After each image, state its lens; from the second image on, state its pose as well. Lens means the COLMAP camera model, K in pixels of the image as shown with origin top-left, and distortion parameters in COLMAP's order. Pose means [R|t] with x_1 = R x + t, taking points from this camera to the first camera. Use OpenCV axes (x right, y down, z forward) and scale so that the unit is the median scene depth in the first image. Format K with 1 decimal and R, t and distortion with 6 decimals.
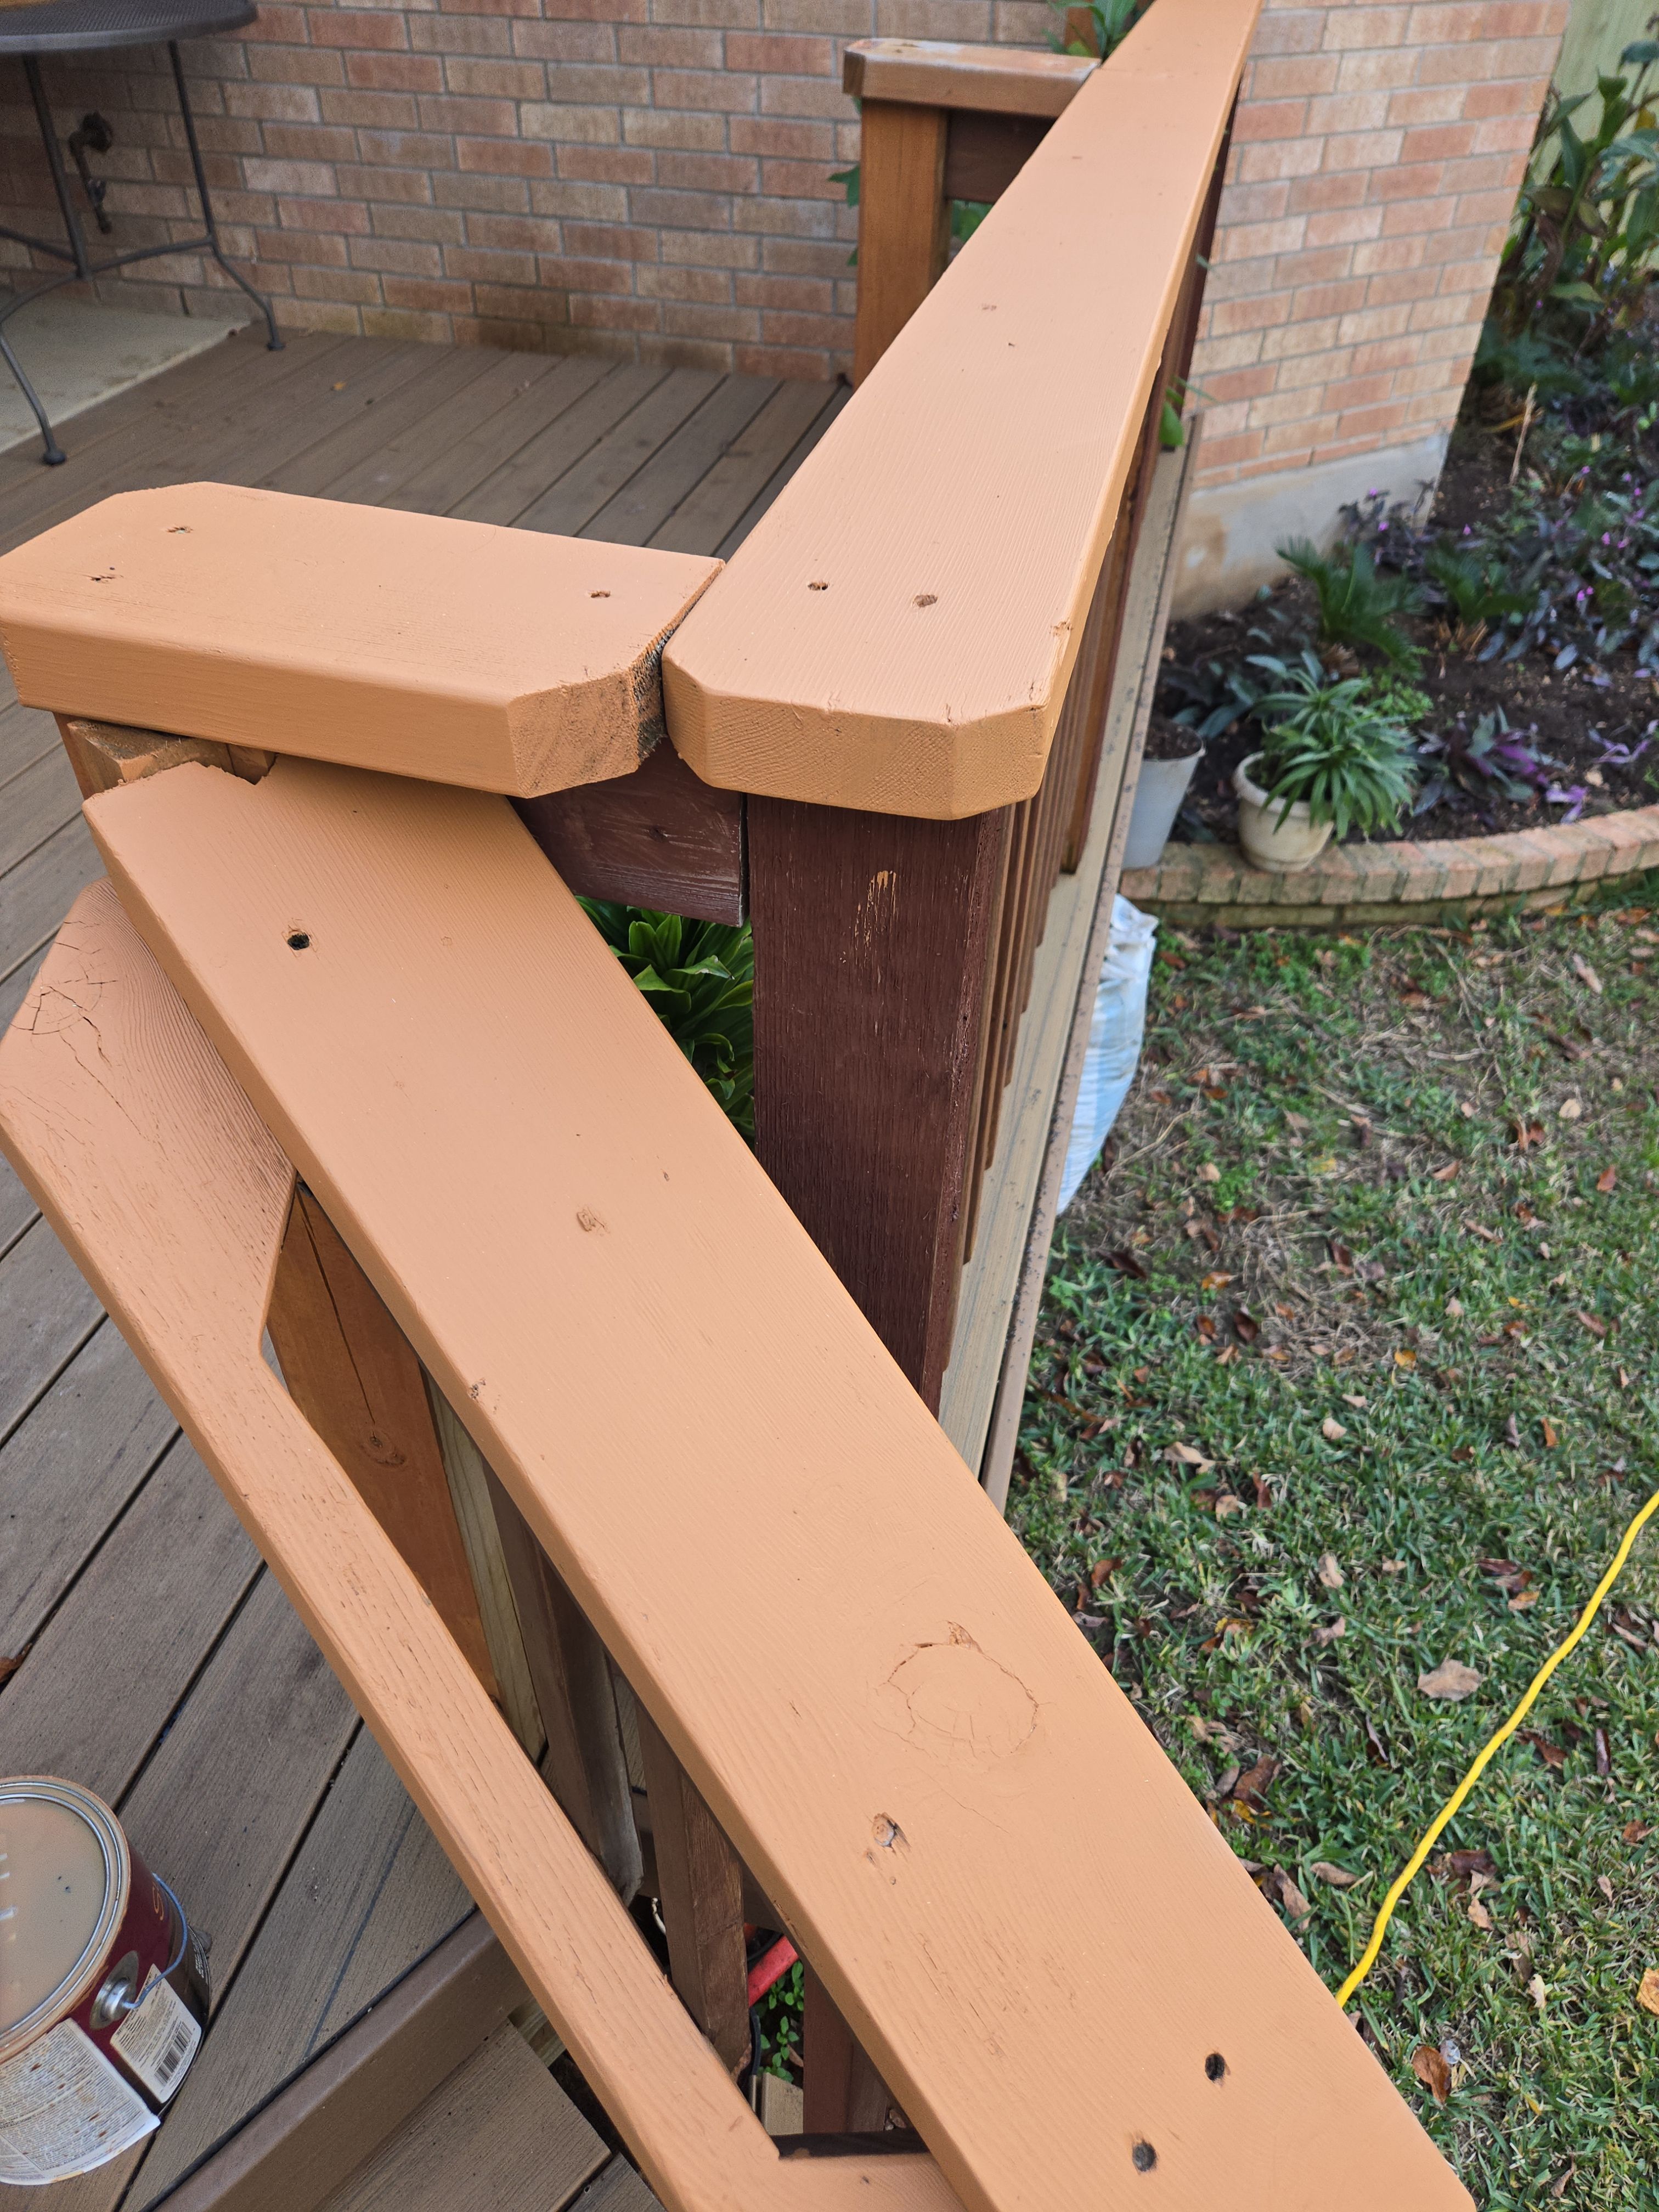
lens RADIAL K [[1505.2, 0, 834.0], [0, 1505.2, 1108.1], [0, 0, 1]] dist [-0.003529, -0.012326]
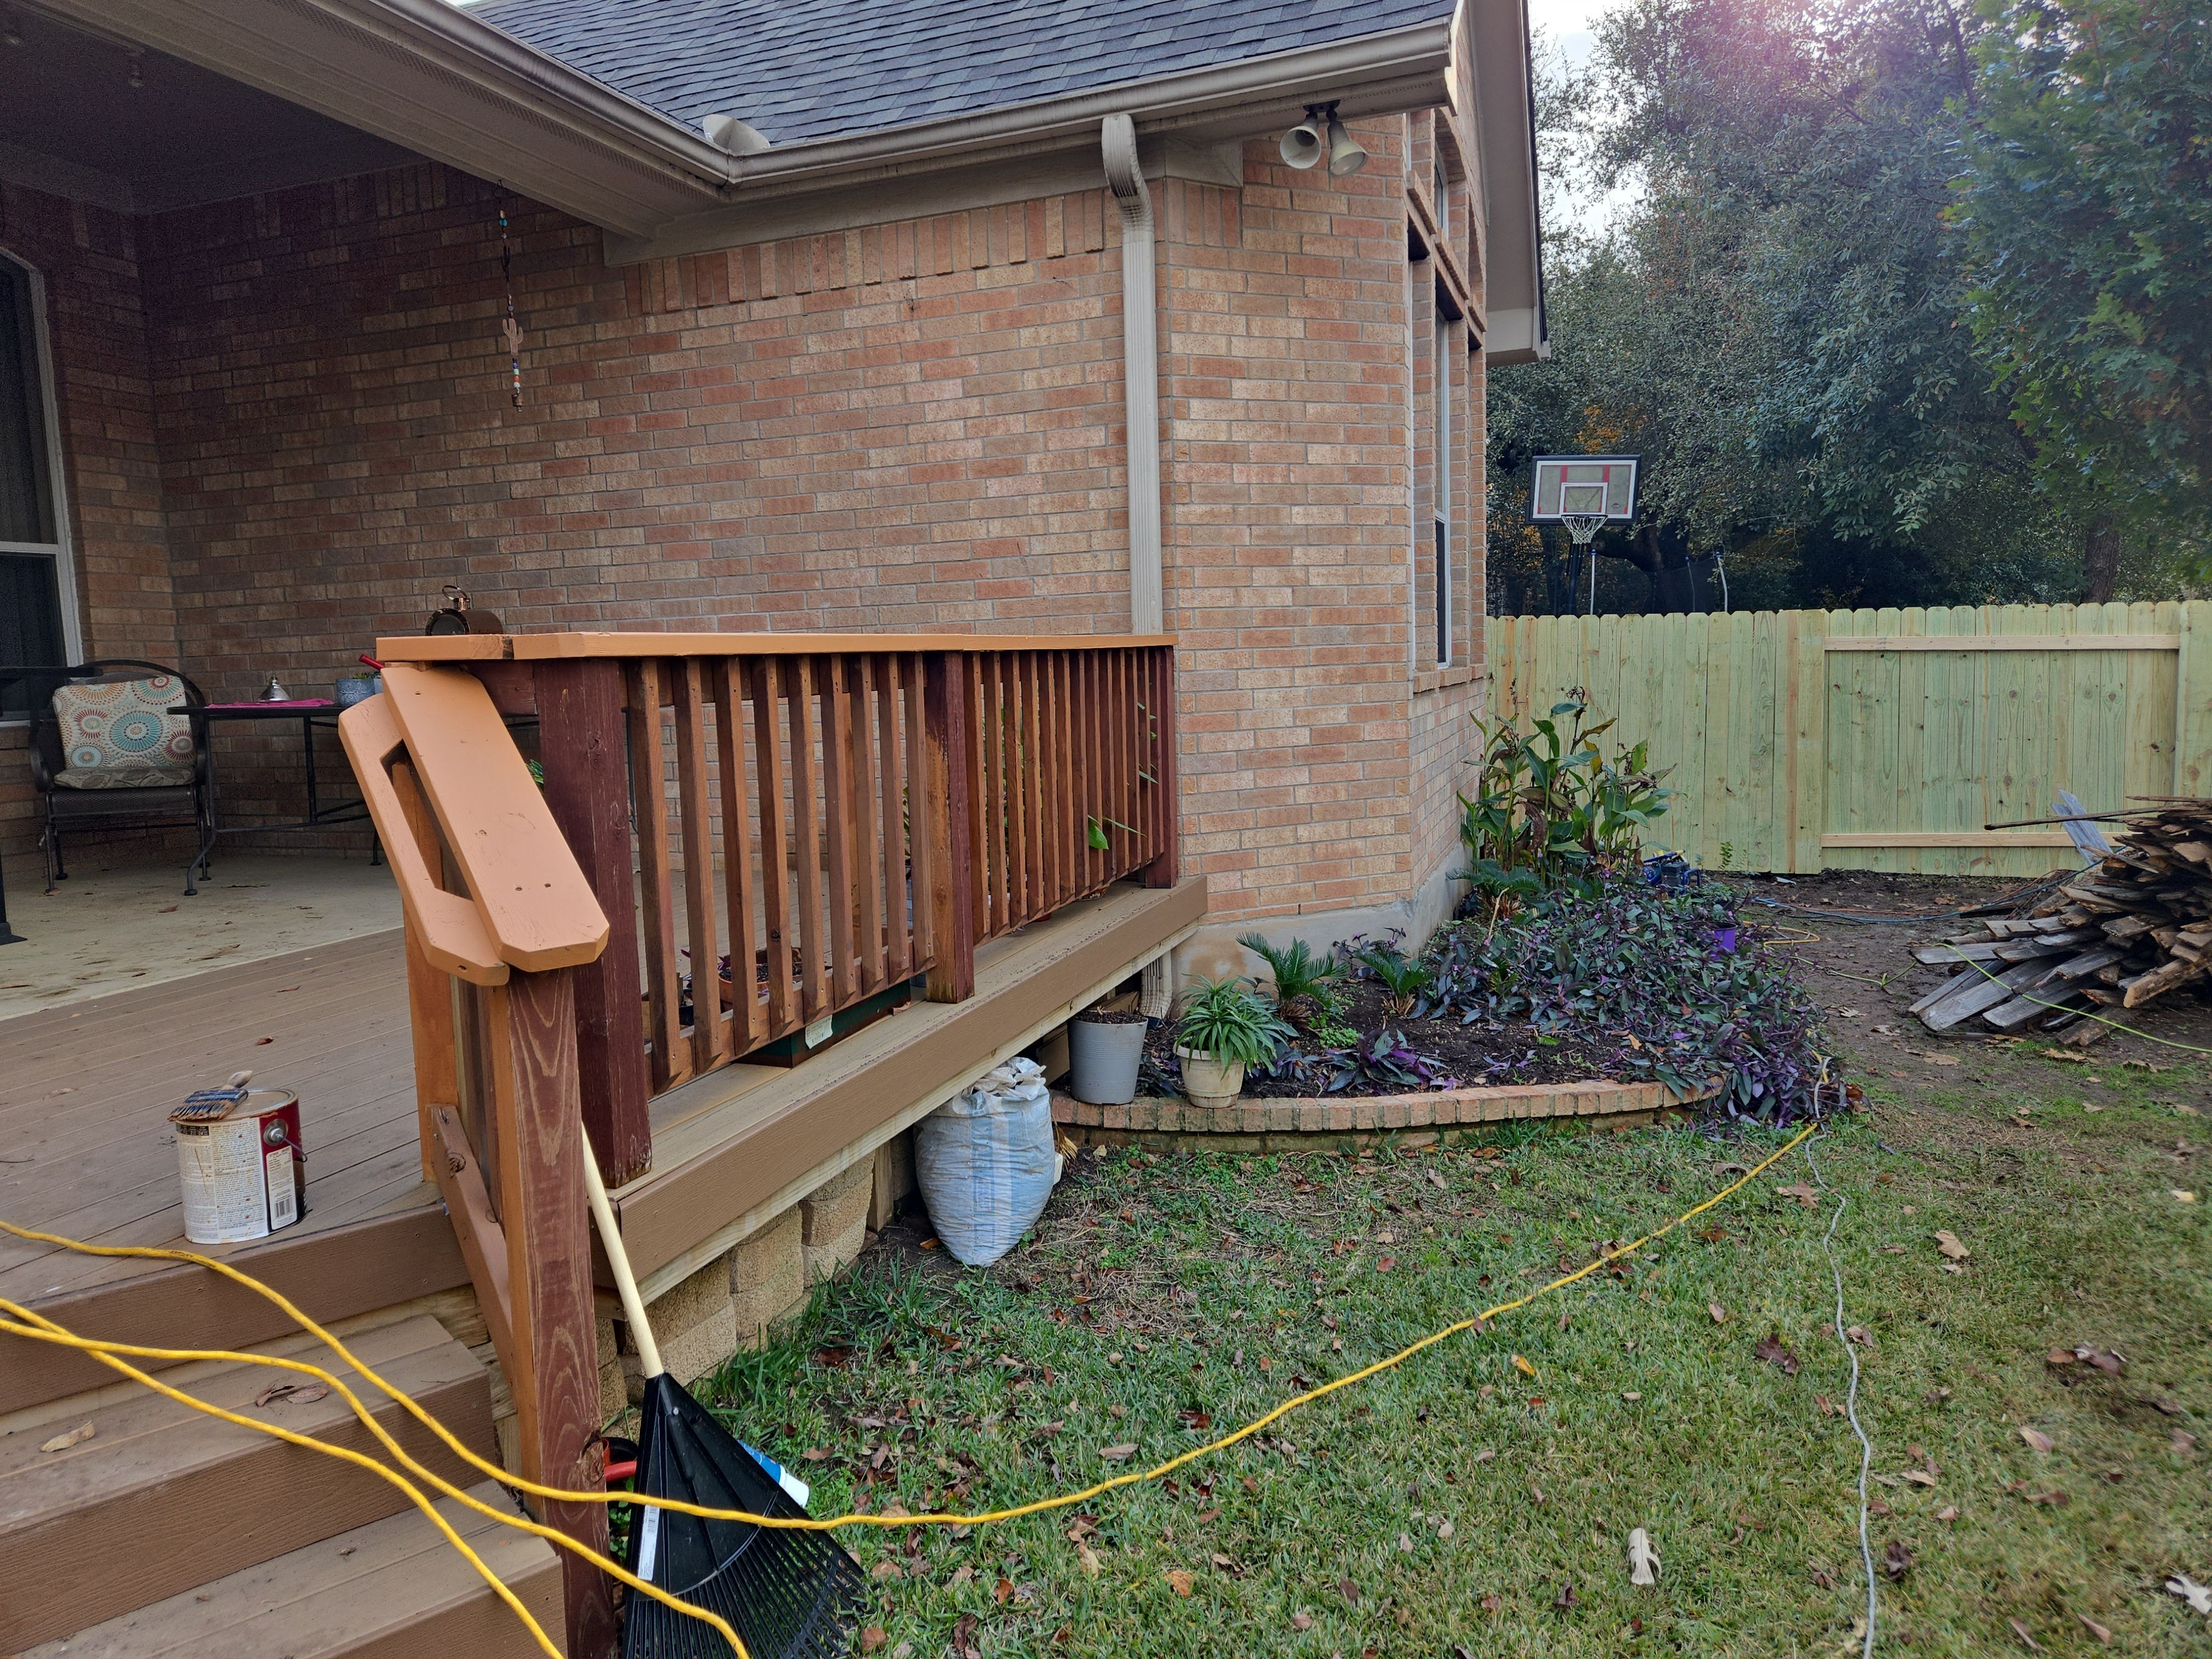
lens RADIAL K [[1505.2, 0, 1104.3], [0, 1505.2, 831.4], [0, 0, 1]] dist [-0.003529, -0.012326]
pose [[0.988603, -0.041419, -0.144738, 0.393422], [-0.050836, 0.813097, -0.579904, 0.463774], [0.141705, 0.580653, 0.801724, -0.357159]]
